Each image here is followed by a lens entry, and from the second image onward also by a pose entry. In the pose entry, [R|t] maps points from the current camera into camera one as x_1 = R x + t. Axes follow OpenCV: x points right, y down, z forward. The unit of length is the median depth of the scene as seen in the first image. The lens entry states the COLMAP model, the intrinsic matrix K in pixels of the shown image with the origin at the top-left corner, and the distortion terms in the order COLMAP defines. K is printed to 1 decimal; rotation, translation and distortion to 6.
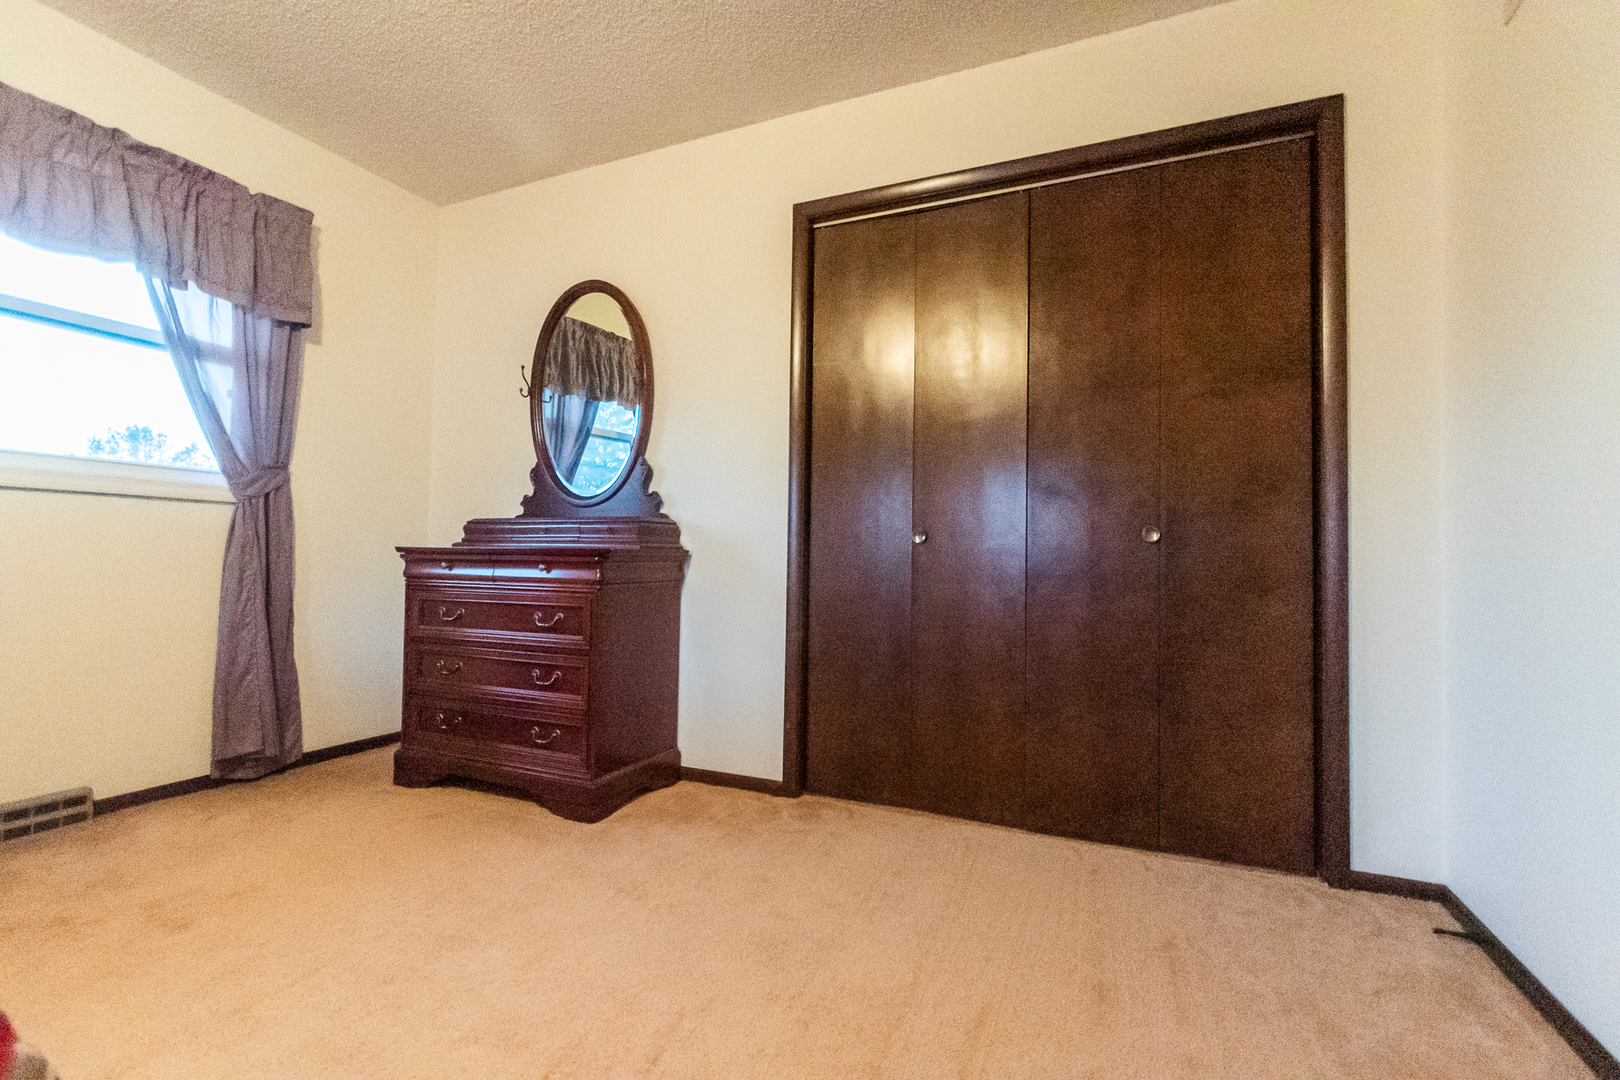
lens RADIAL K [[717.0, 0, 811.6], [0, 717.0, 537.1], [0, 0, 1]] dist [-0.004329, 0.001832]
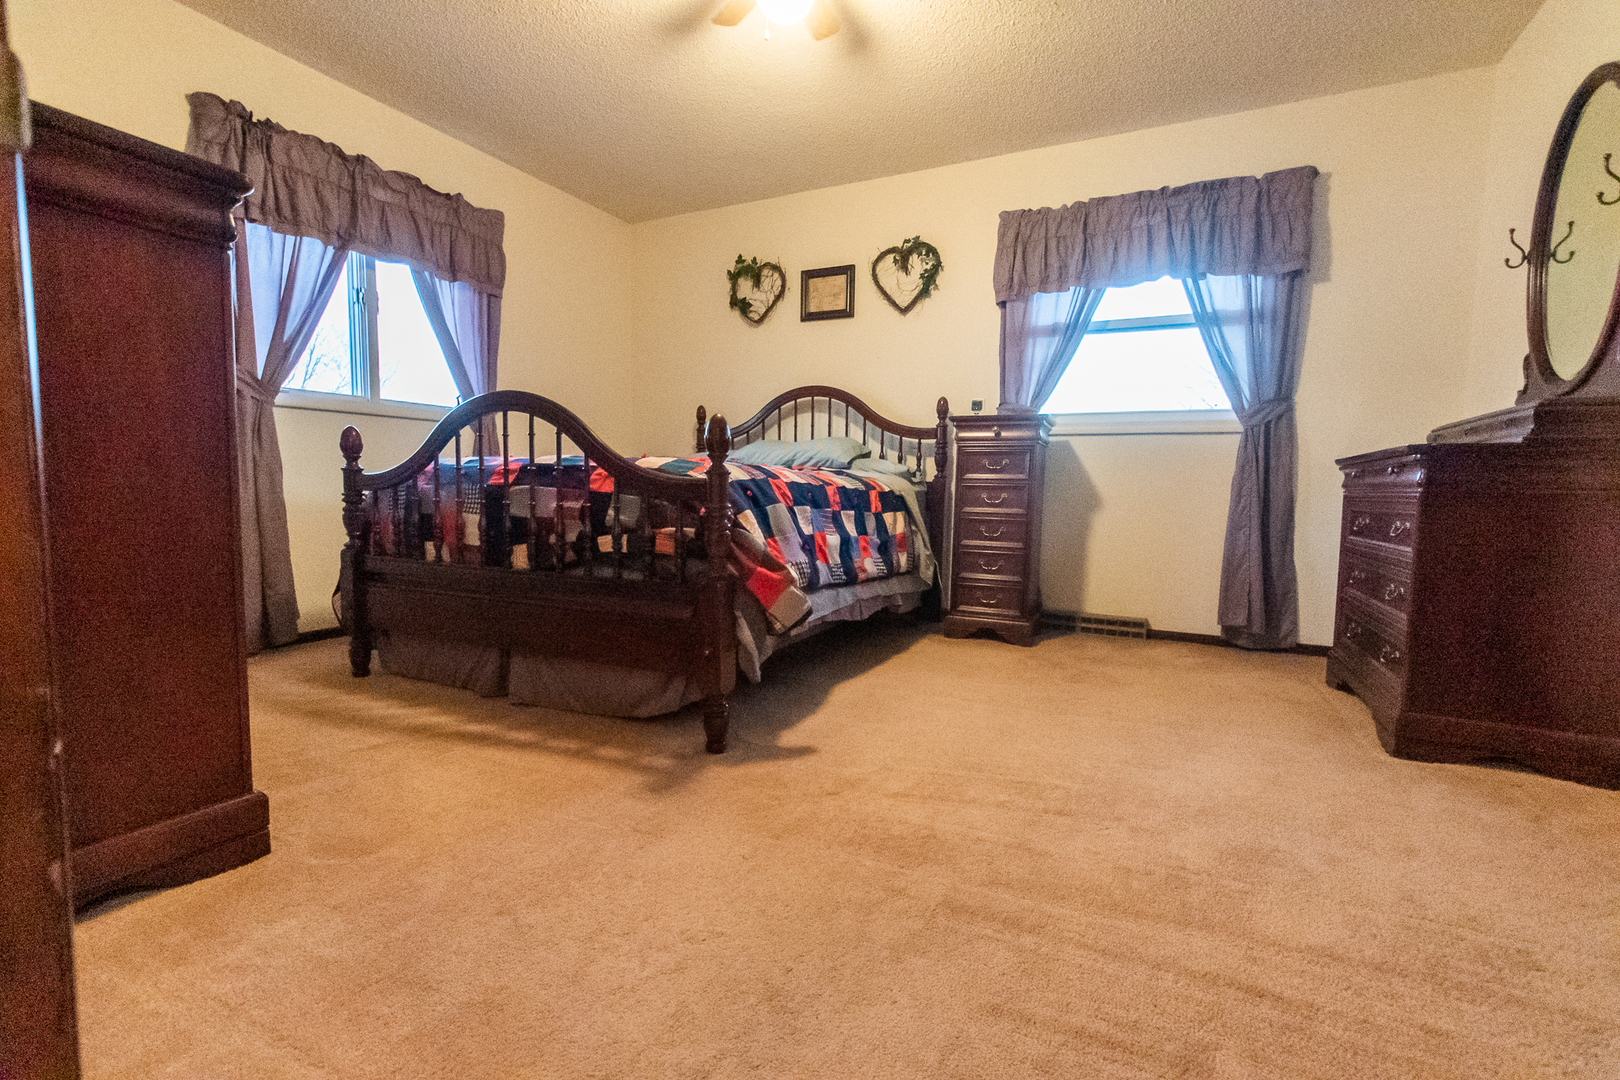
lens RADIAL K [[717.0, 0, 813.3], [0, 717.0, 544.2], [0, 0, 1]] dist [-0.004329, 0.001832]
pose [[-0.044392, 0.063359, -0.997003, 0.529588], [0.008456, 0.997975, 0.063044, 0.066435], [0.998978, -0.005631, -0.044838, 0.288202]]
